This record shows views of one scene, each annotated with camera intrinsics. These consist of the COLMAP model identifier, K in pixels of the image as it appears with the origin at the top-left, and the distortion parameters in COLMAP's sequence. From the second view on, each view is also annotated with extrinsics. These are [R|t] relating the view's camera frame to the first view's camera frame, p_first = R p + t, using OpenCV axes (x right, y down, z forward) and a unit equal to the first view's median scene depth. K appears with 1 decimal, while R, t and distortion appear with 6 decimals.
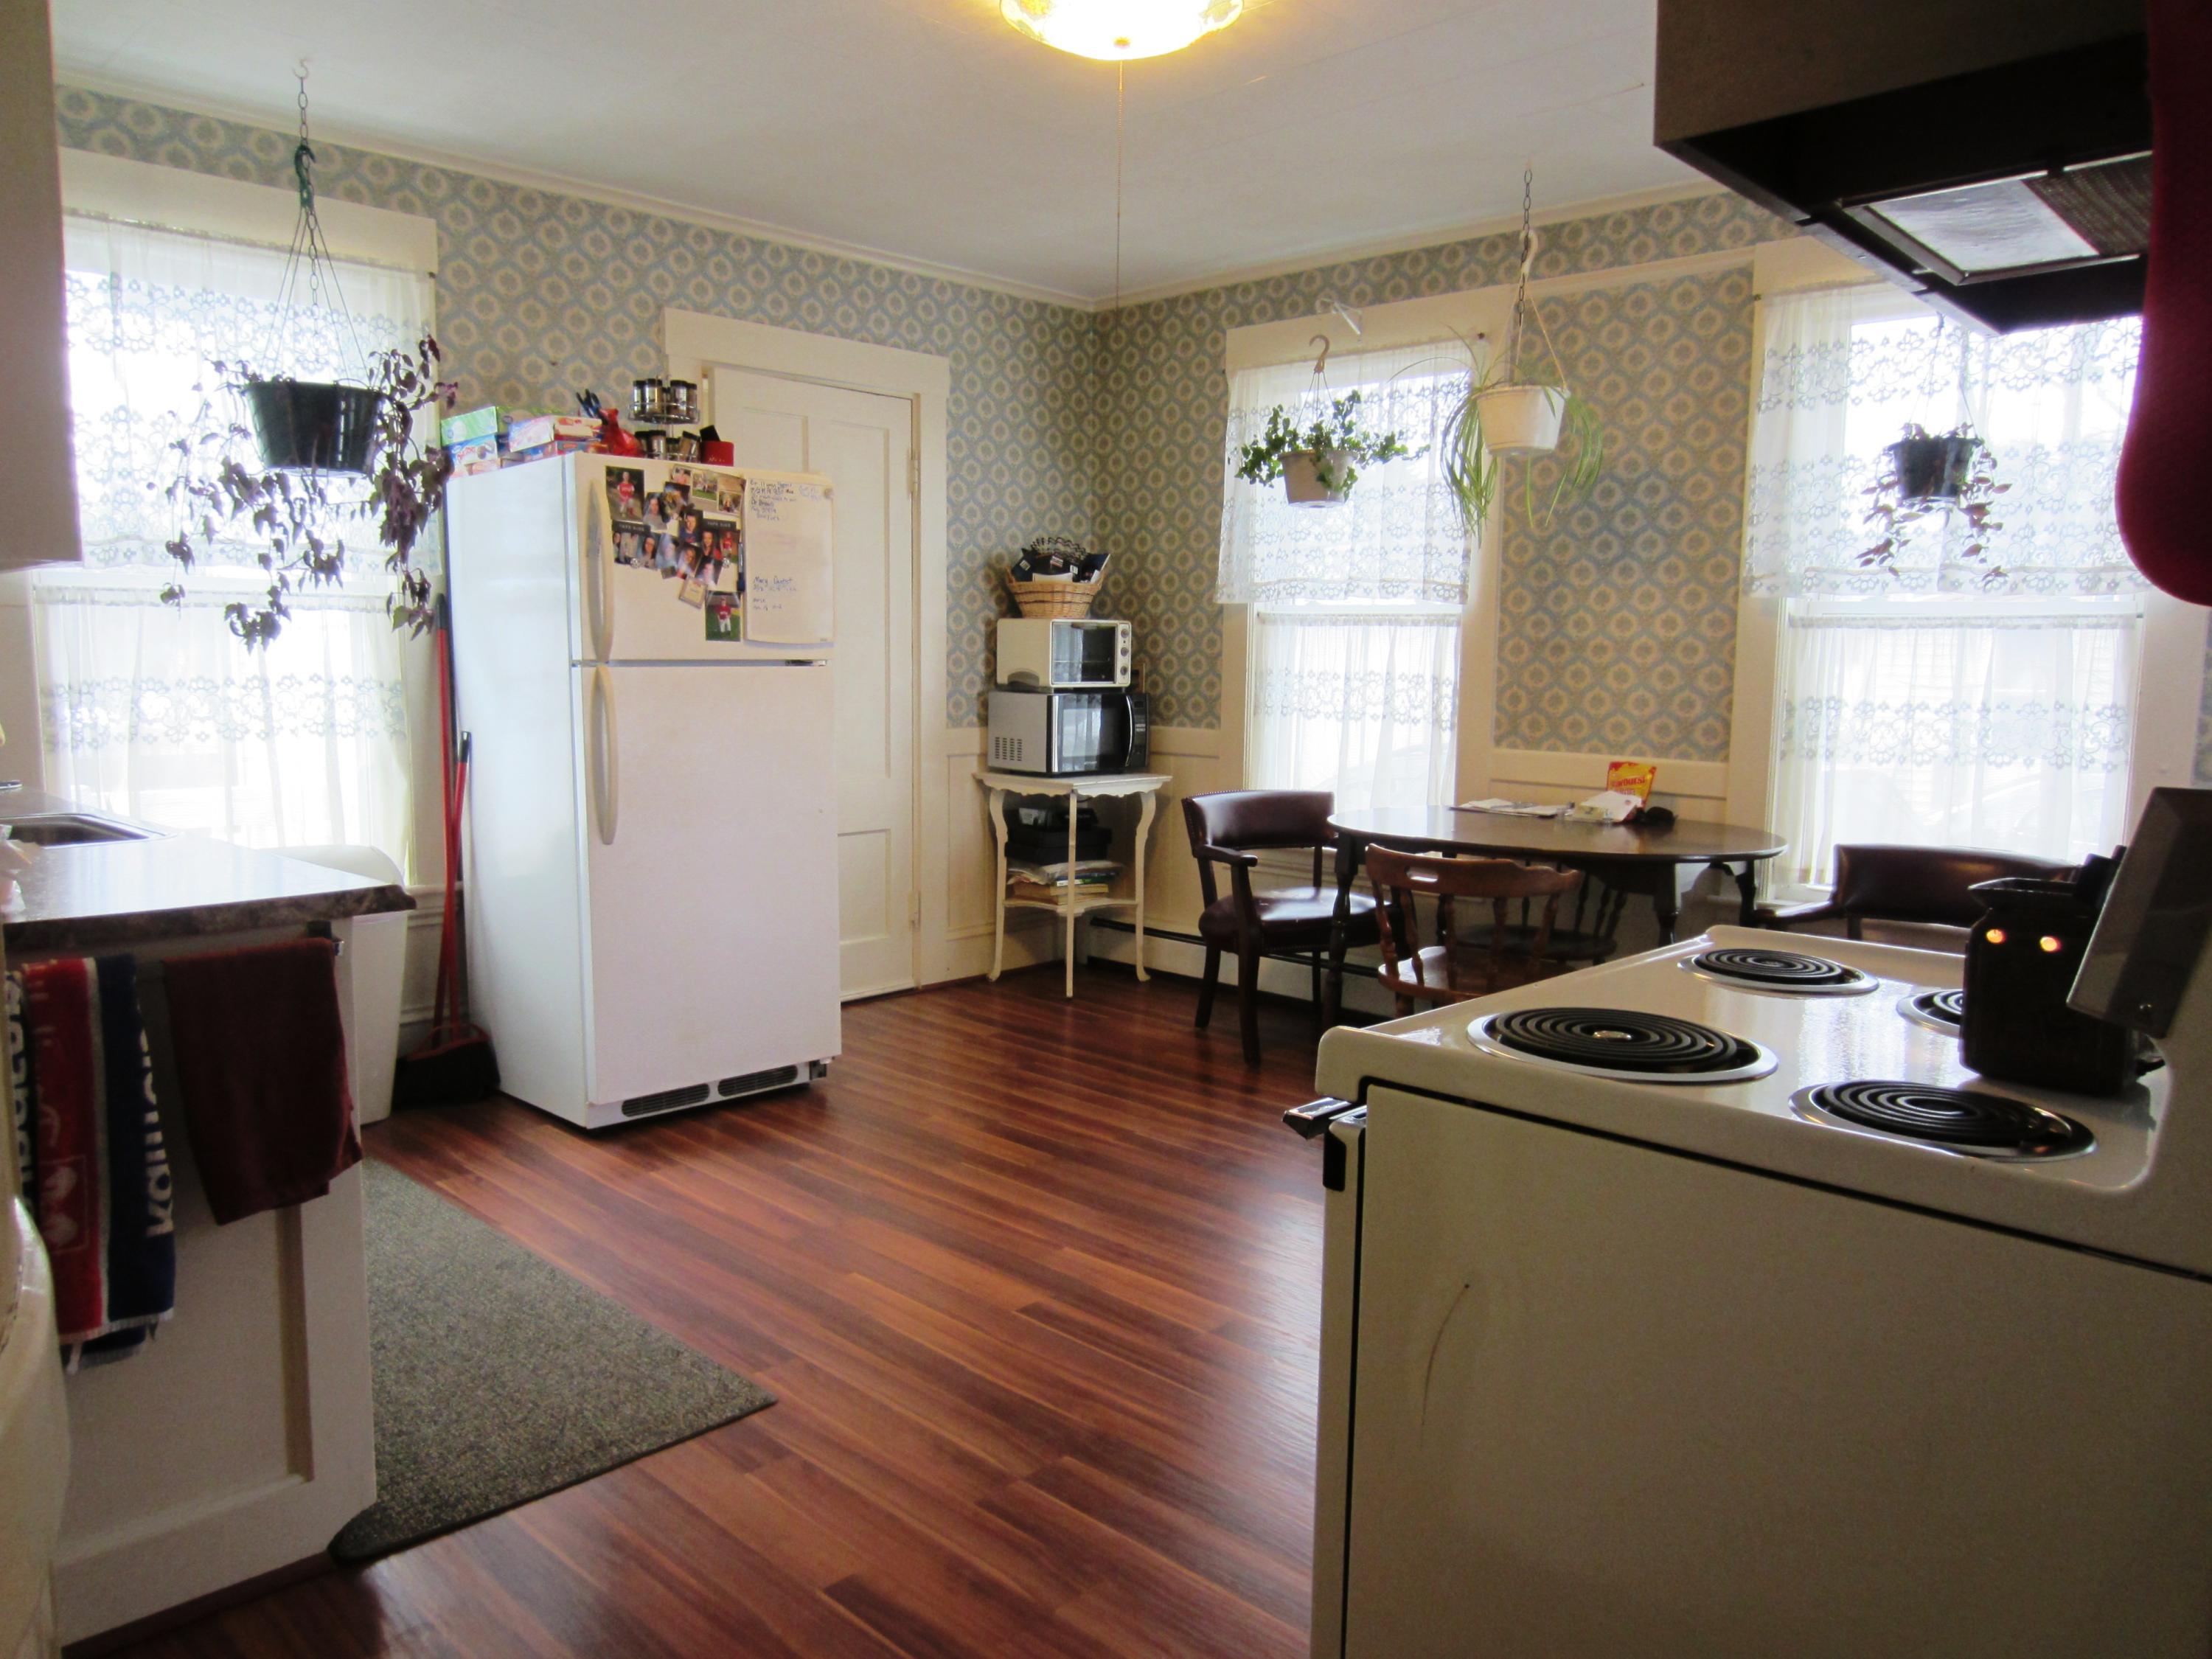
lens RADIAL K [[1578.7, 0, 1084.0], [0, 1578.7, 833.7], [0, 0, 1]] dist [-0.012015, -0.000558]
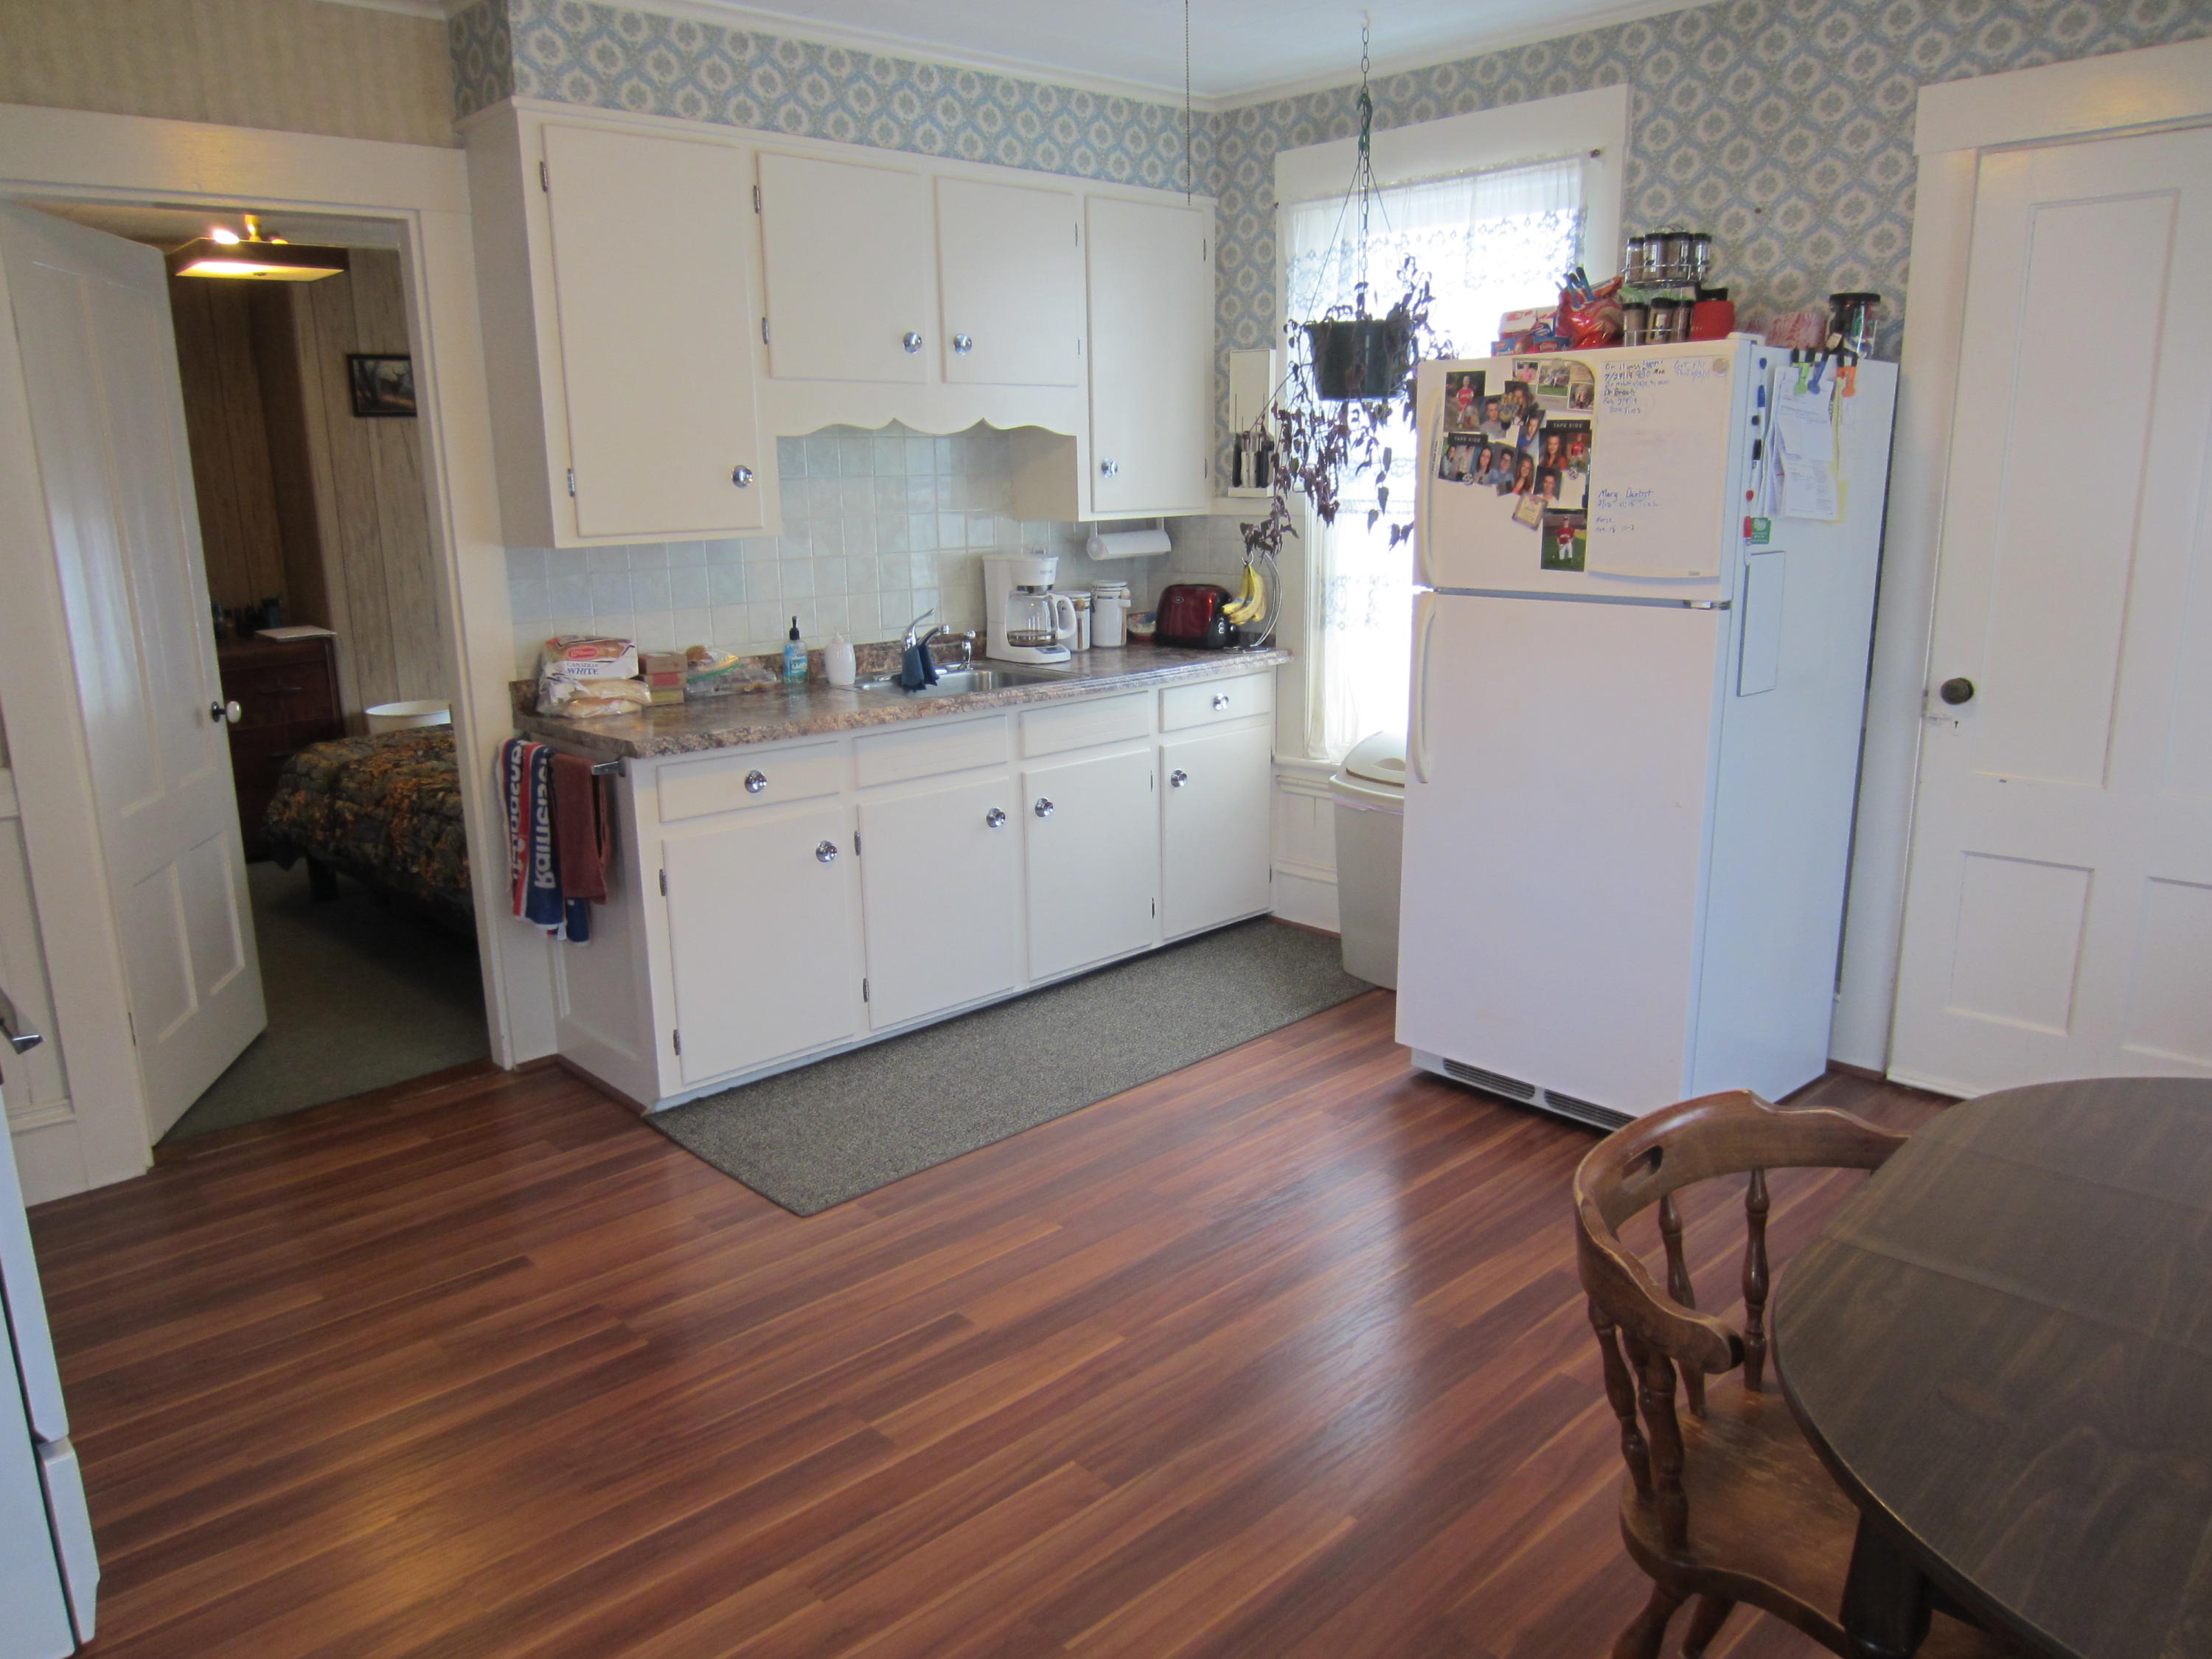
lens RADIAL K [[1578.7, 0, 1084.5], [0, 1578.7, 835.8], [0, 0, 1]] dist [-0.012015, -0.000558]
pose [[-0.041265, 0.218539, -0.974955, 0.613159], [-0.101747, 0.969795, 0.221688, -0.147058], [0.993954, 0.108347, -0.017783, 0.796743]]
